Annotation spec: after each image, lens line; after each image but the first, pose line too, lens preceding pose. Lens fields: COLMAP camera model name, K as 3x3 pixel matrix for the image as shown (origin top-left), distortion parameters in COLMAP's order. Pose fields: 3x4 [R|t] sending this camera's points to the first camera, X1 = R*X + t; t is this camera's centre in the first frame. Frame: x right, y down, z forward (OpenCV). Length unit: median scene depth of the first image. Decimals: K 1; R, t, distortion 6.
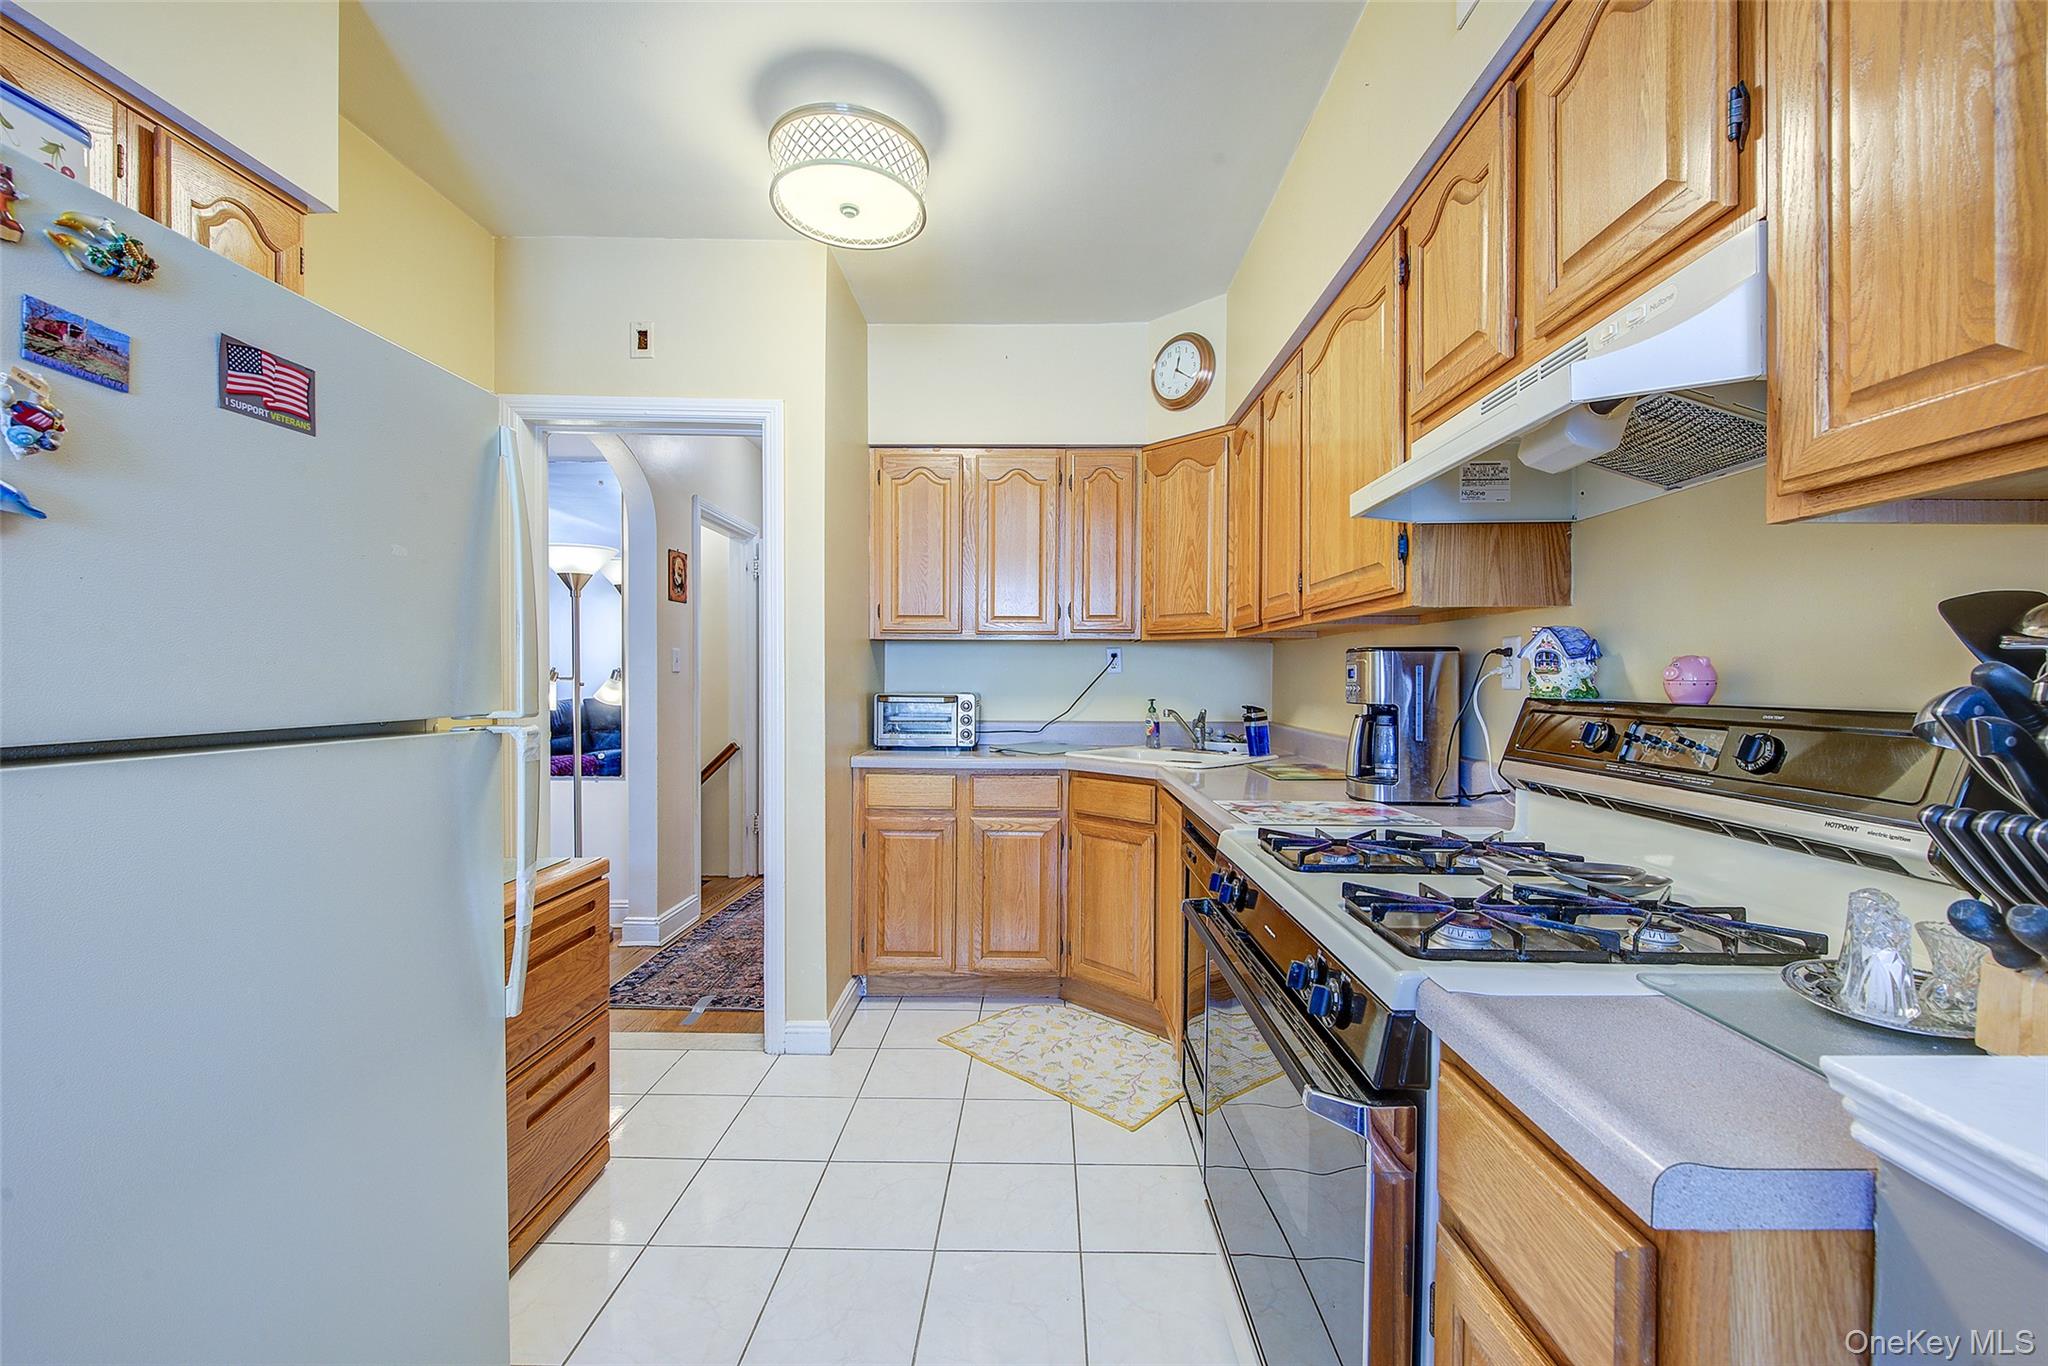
lens RADIAL K [[813.0, 0, 1026.2], [0, 813.0, 683.0], [0, 0, 1]] dist [0.000798, -0.002021]
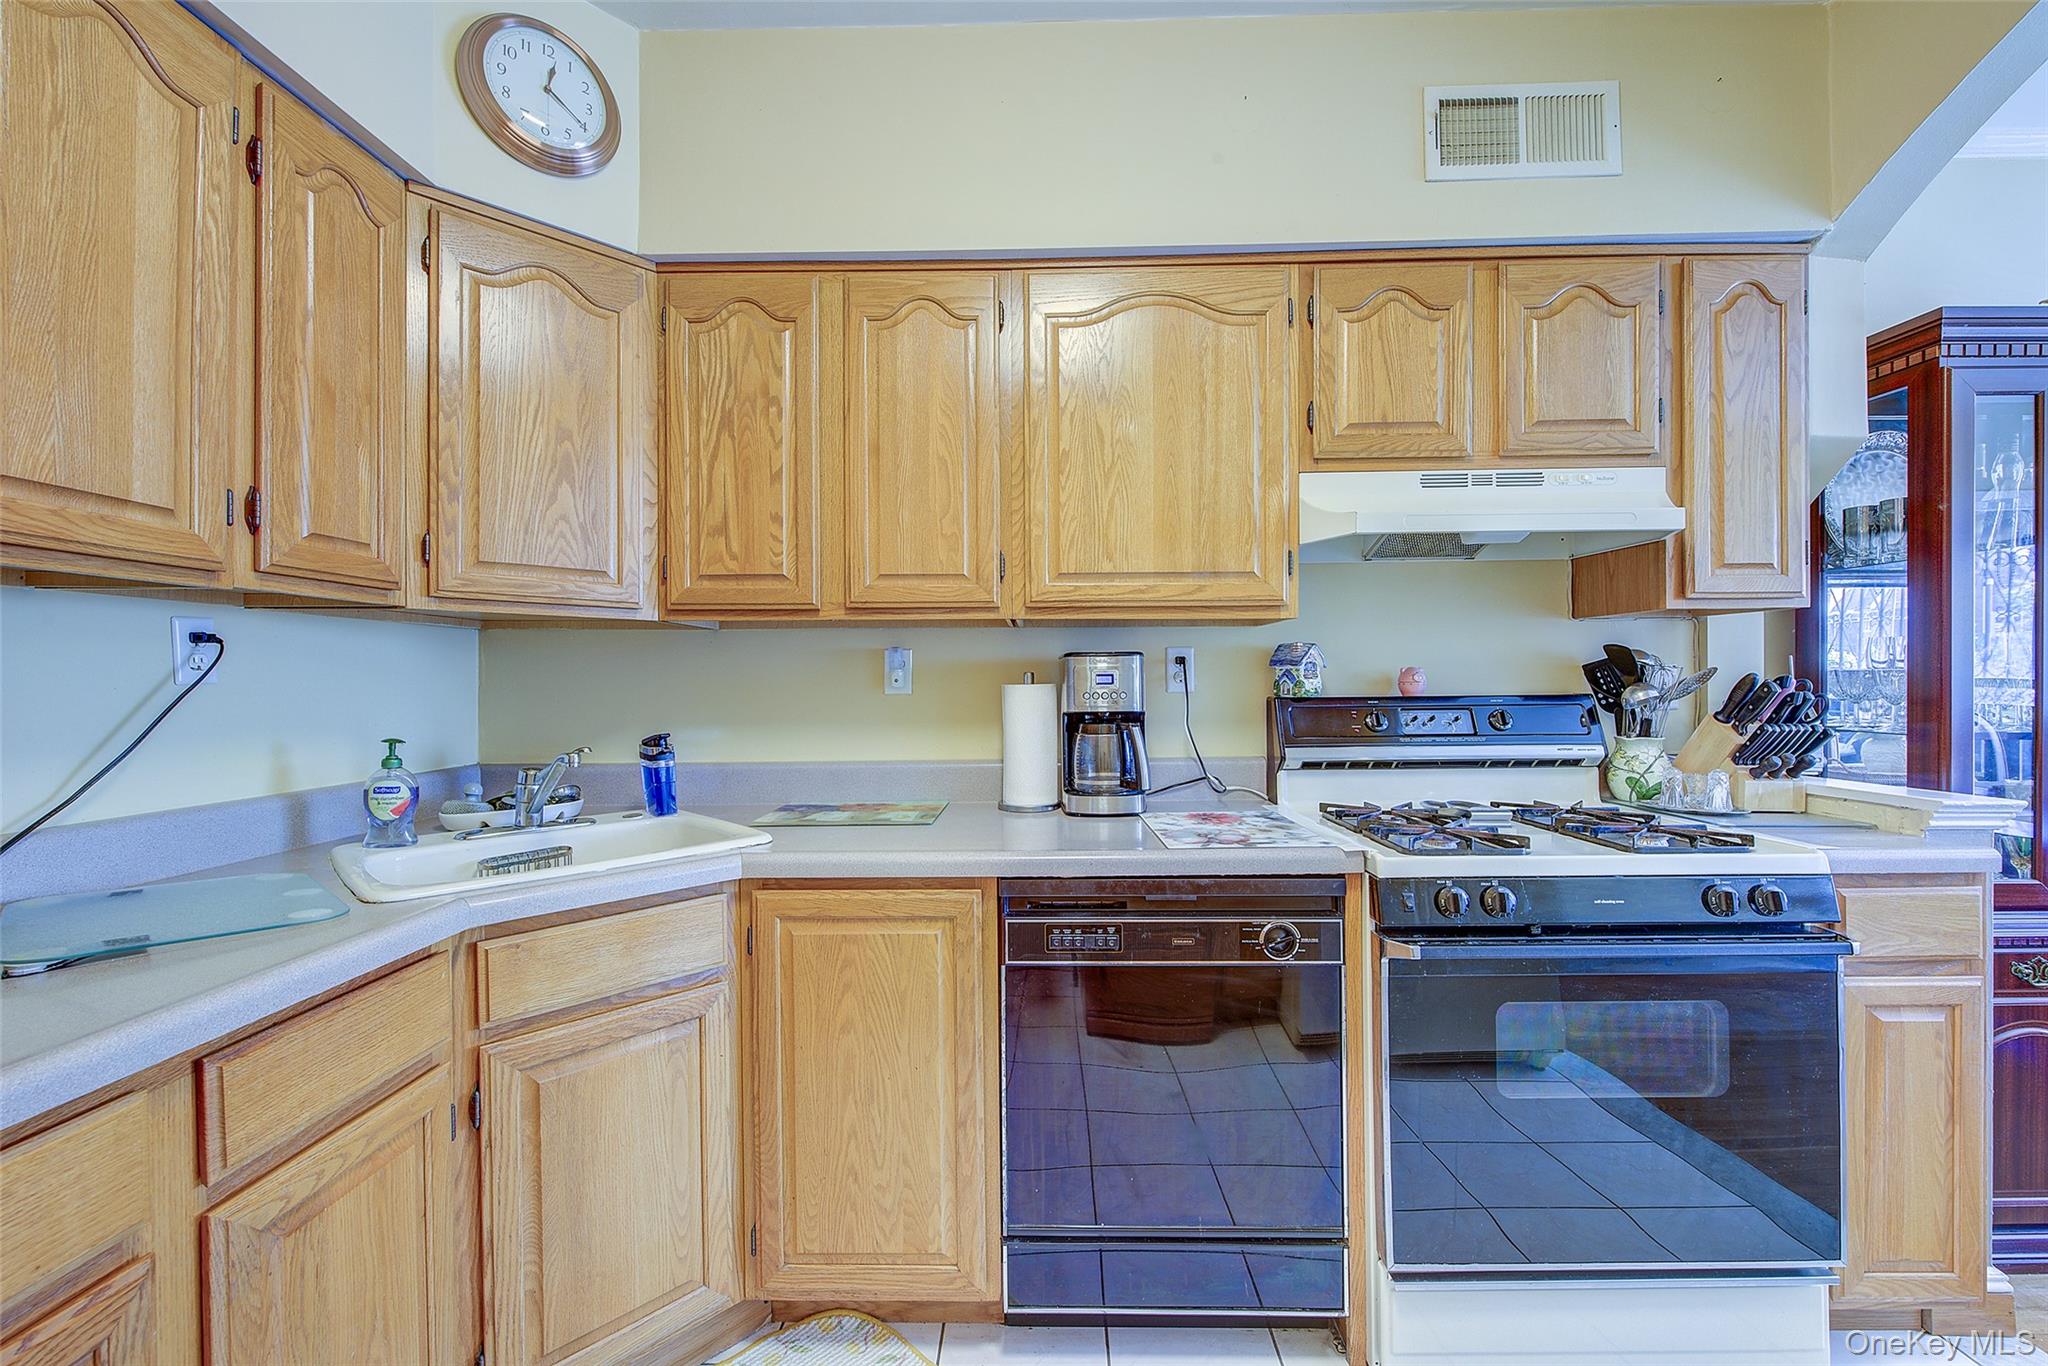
lens RADIAL K [[813.0, 0, 1026.5], [0, 813.0, 683.1], [0, 0, 1]] dist [0.000798, -0.002021]
pose [[0.001843, -0.001864, 0.999997, -0.324708], [0.015723, 0.999875, 0.001834, -0.007463], [-0.999875, 0.015719, 0.001872, 0.702074]]
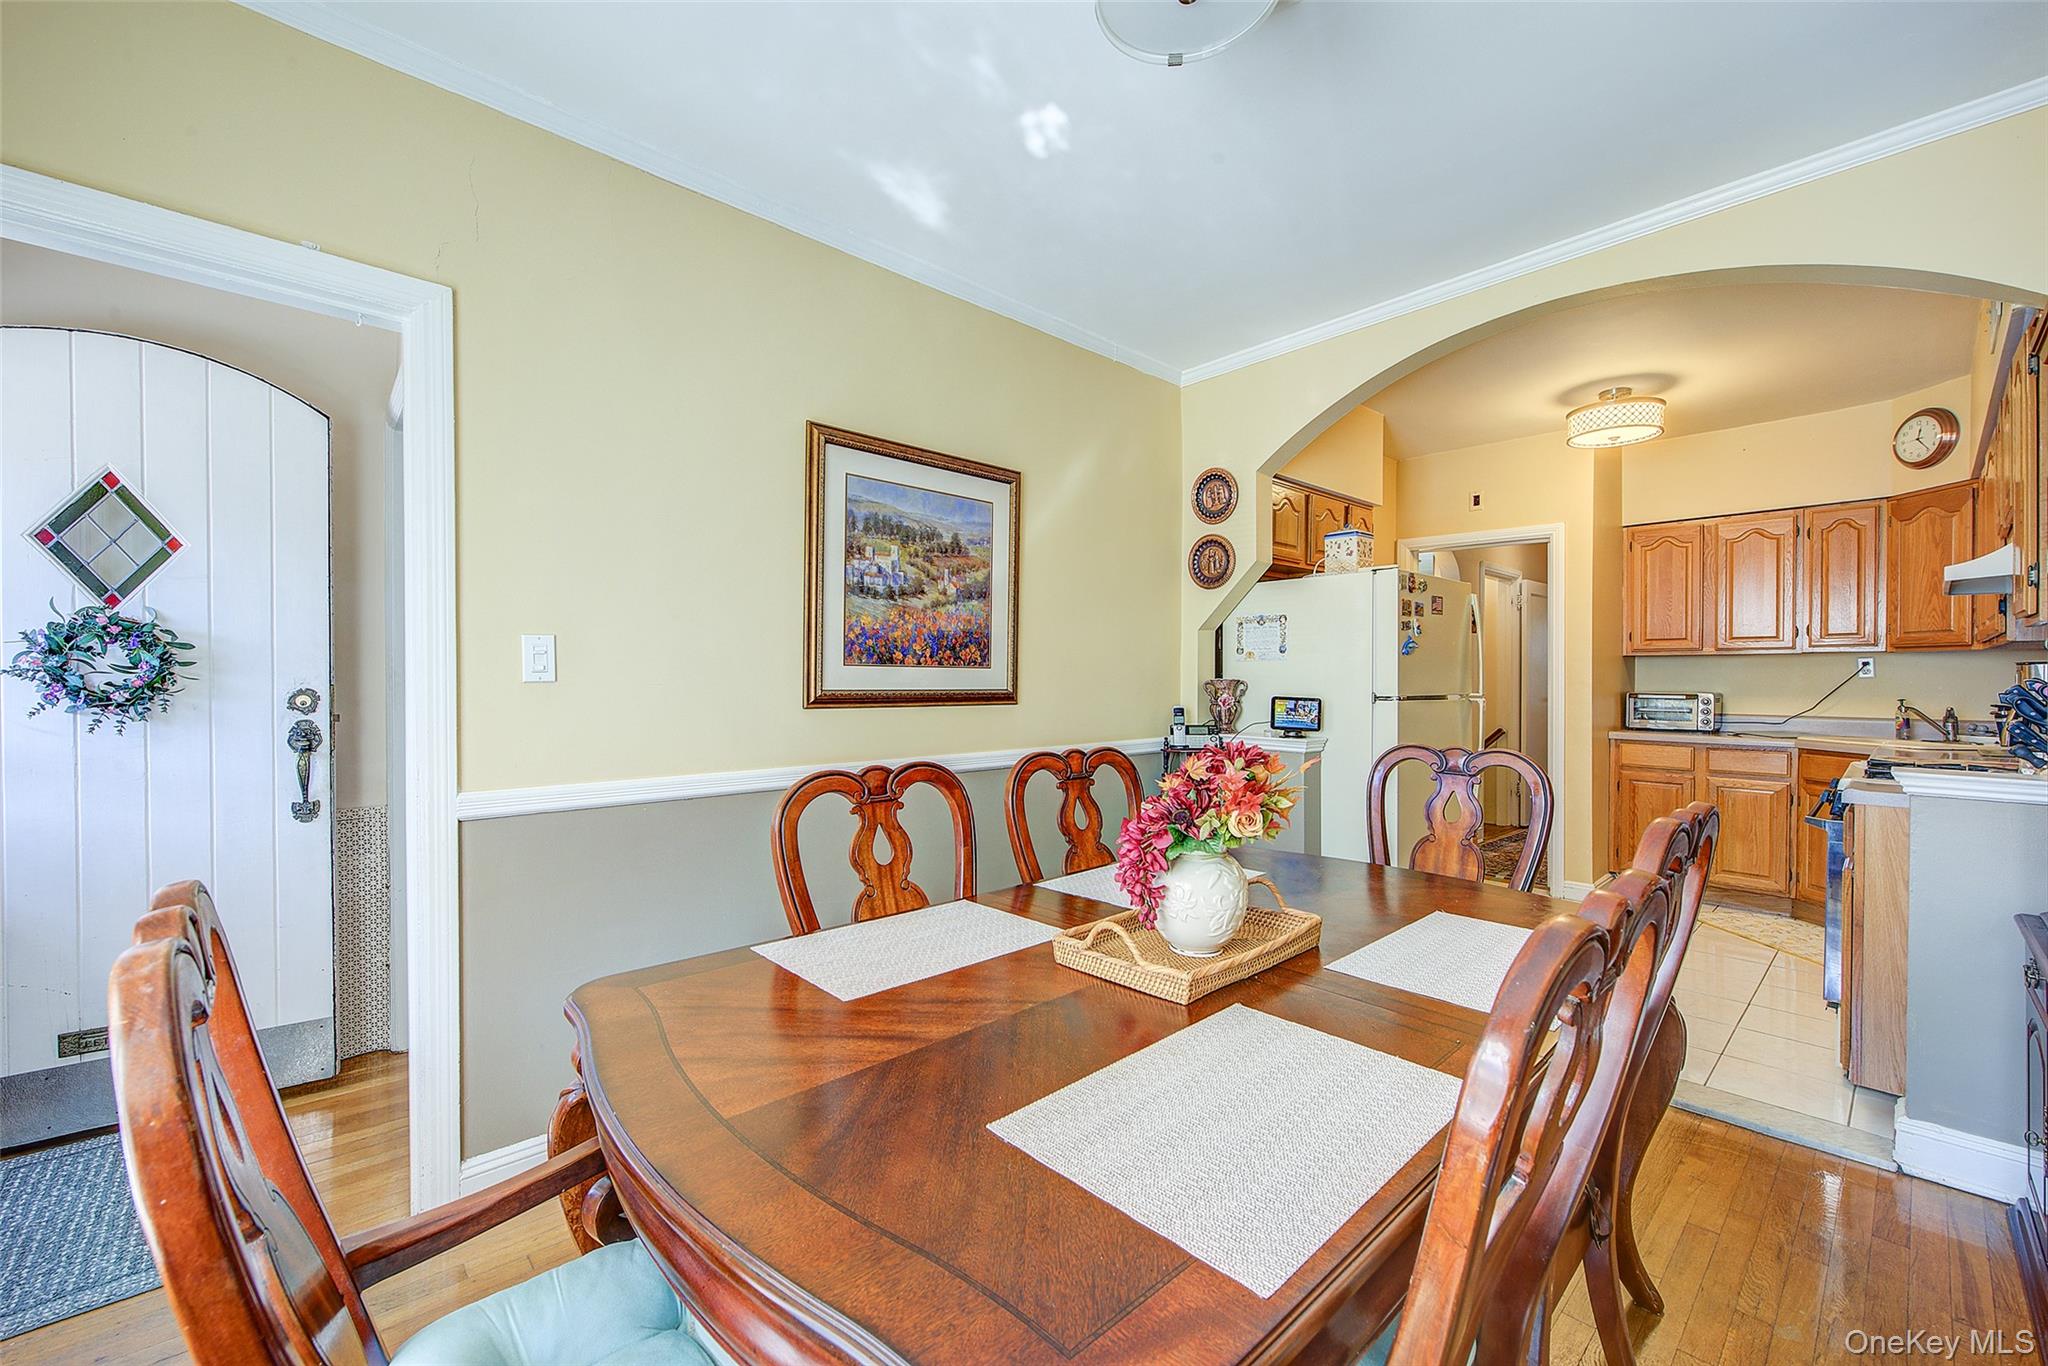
lens RADIAL K [[813.0, 0, 1025.0], [0, 813.0, 680.7], [0, 0, 1]] dist [0.000798, -0.002021]
pose [[0.683725, 0.001138, -0.729738, 0.156020], [-0.005935, 0.999974, -0.004002, 0.004697], [0.729715, 0.007067, 0.683715, -0.876852]]
